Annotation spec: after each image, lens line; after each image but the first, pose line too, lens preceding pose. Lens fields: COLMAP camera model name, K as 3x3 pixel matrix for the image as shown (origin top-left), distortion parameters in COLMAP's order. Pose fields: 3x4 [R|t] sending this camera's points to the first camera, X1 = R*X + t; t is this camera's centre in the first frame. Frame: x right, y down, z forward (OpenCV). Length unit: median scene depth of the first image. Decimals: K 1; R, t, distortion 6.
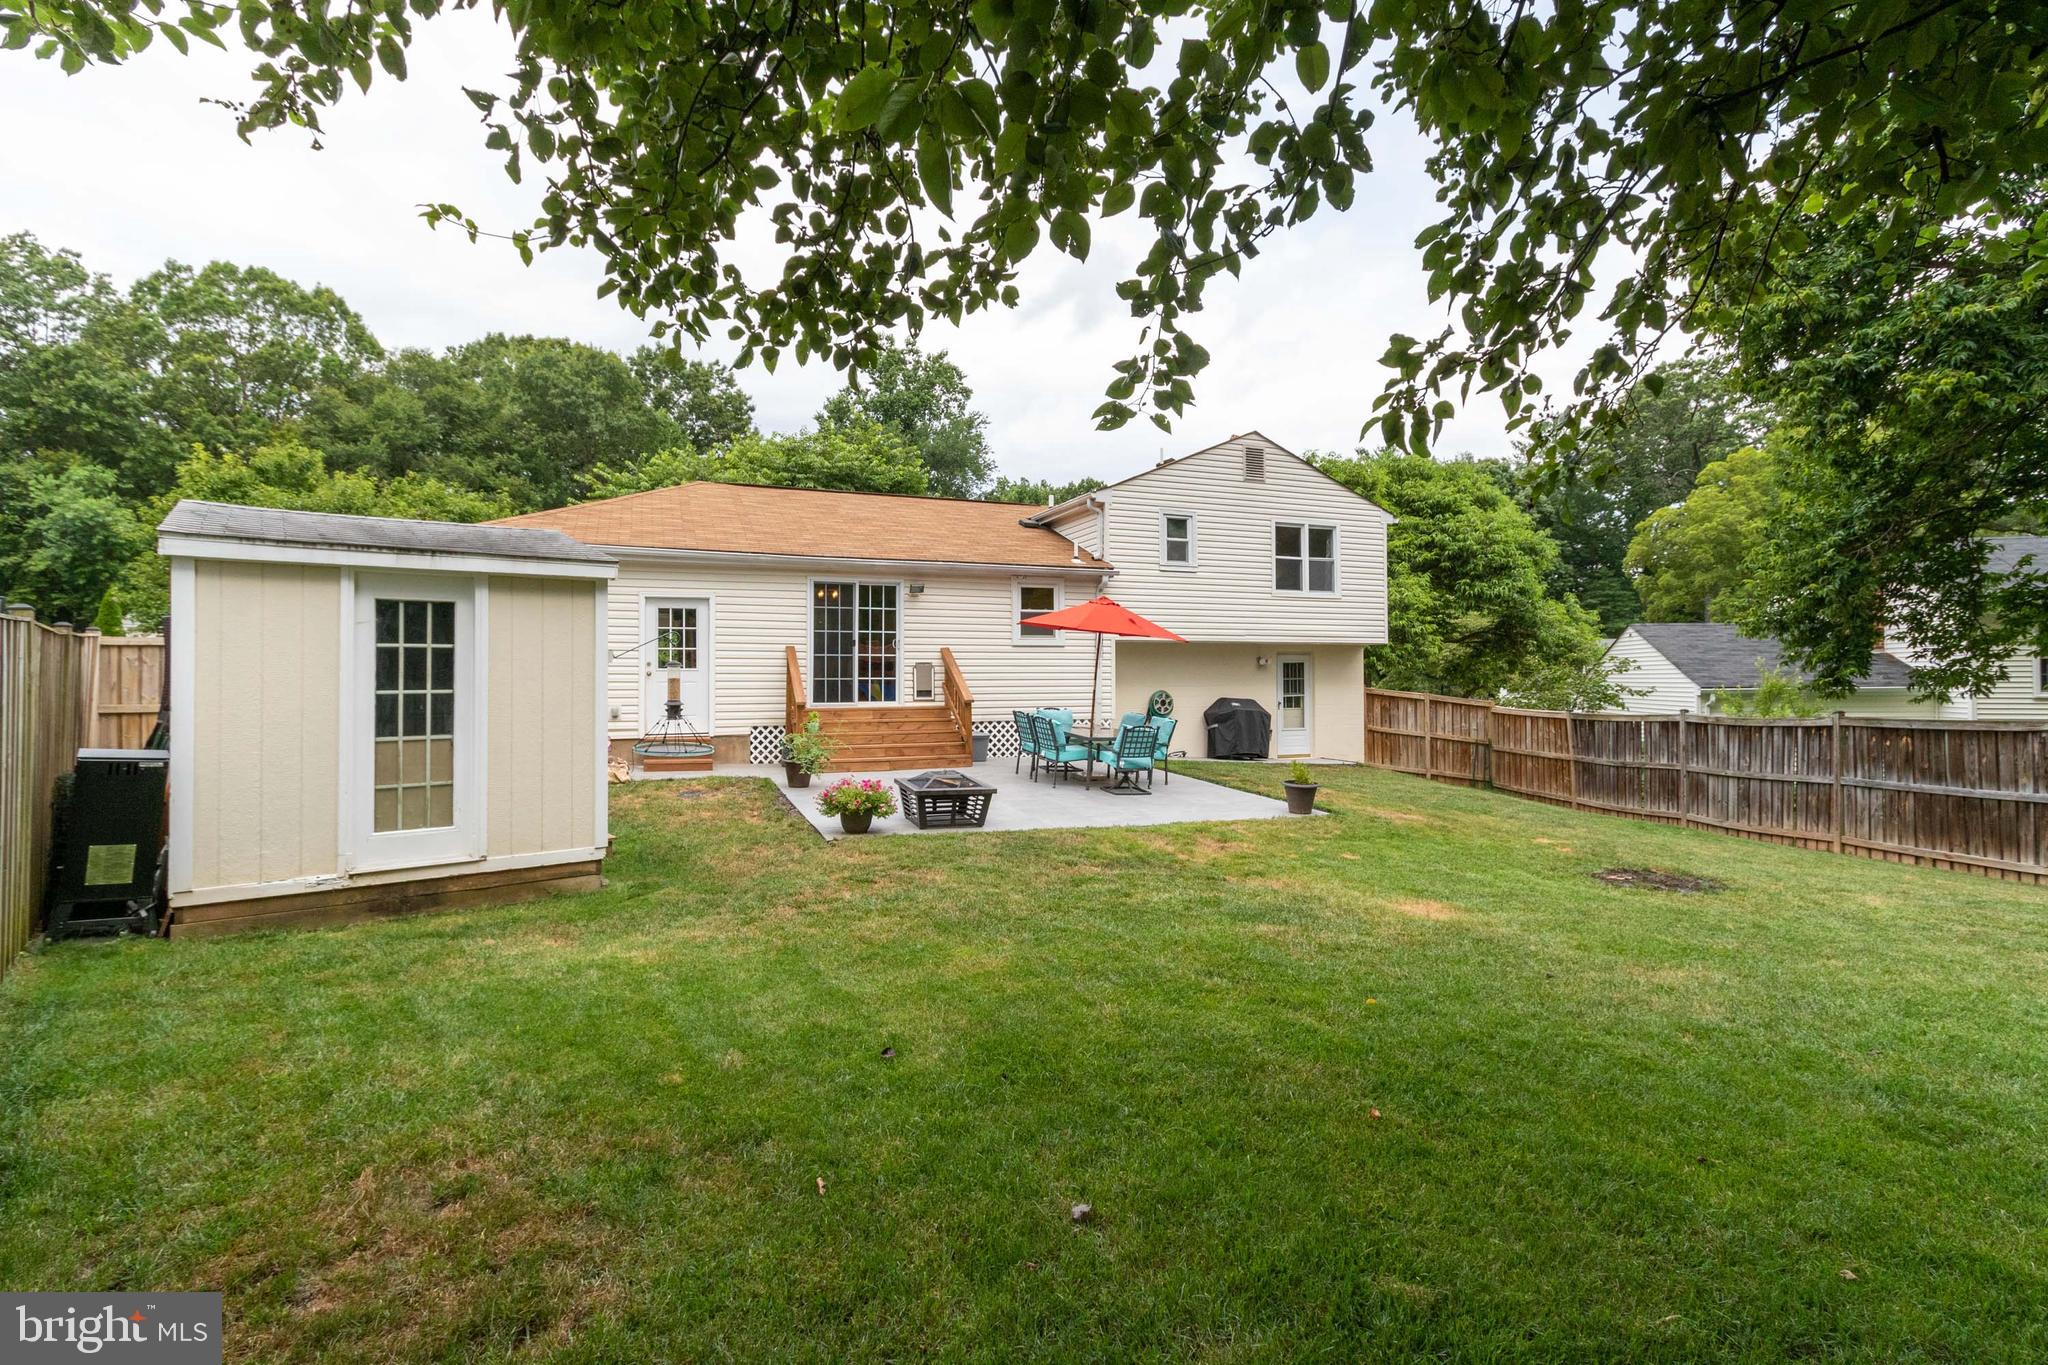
lens RADIAL K [[950.5, 0, 1016.4], [0, 950.5, 696.8], [0, 0, 1]] dist [-0.000479, -0.000235]
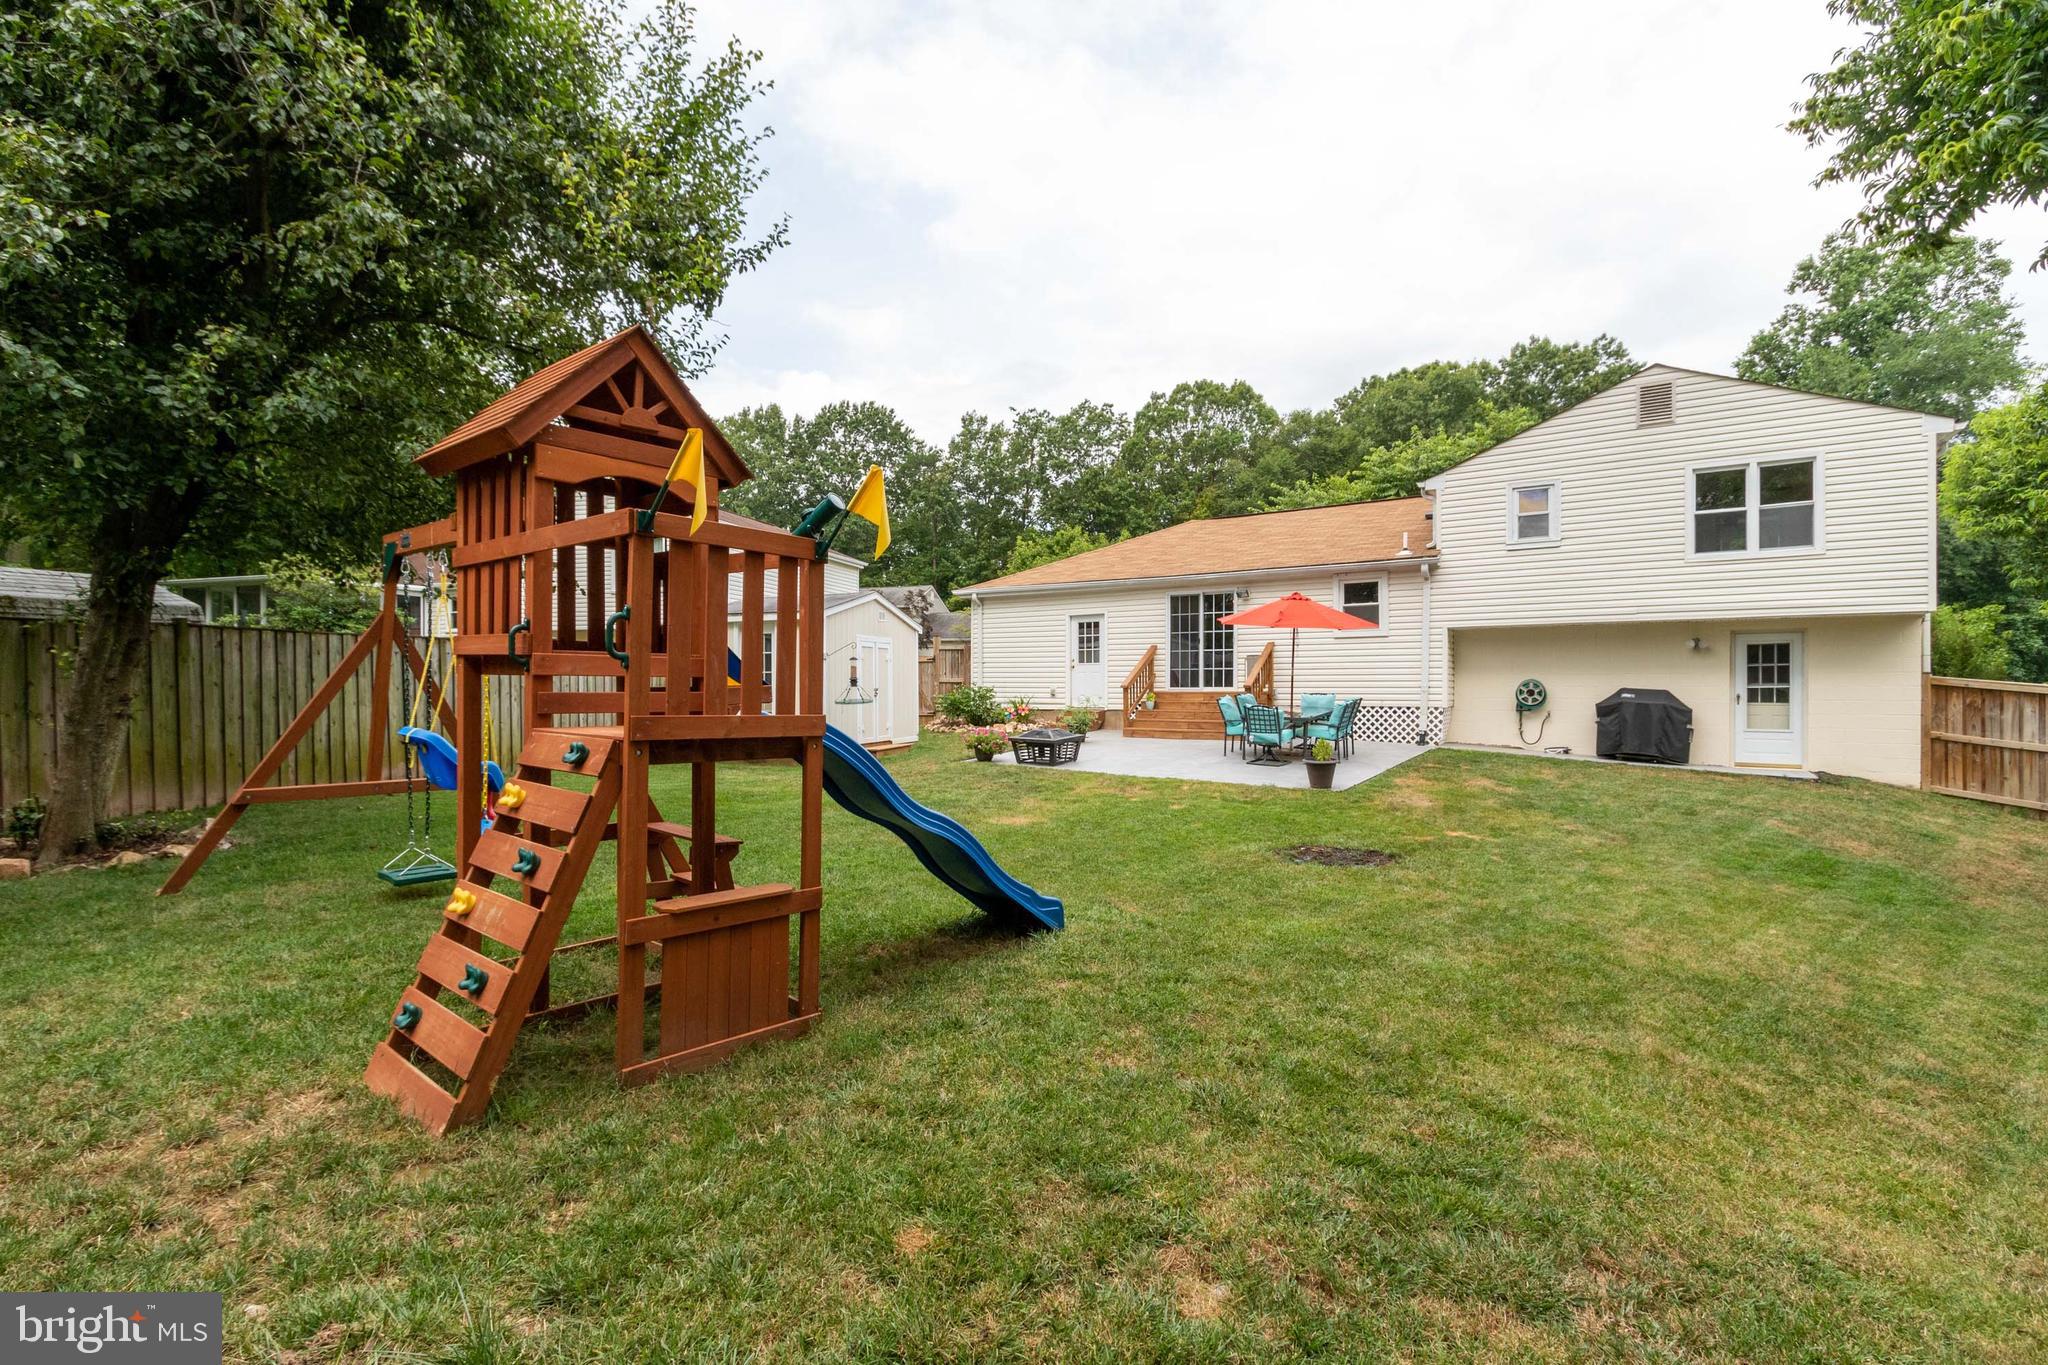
lens RADIAL K [[950.5, 0, 1016.4], [0, 950.5, 696.8], [0, 0, 1]] dist [-0.000479, -0.000235]
pose [[0.542432, 0.012503, -0.840007, 0.638608], [-0.015577, 0.999867, 0.004824, 0.013066], [0.839956, 0.010468, 0.542554, 0.089446]]
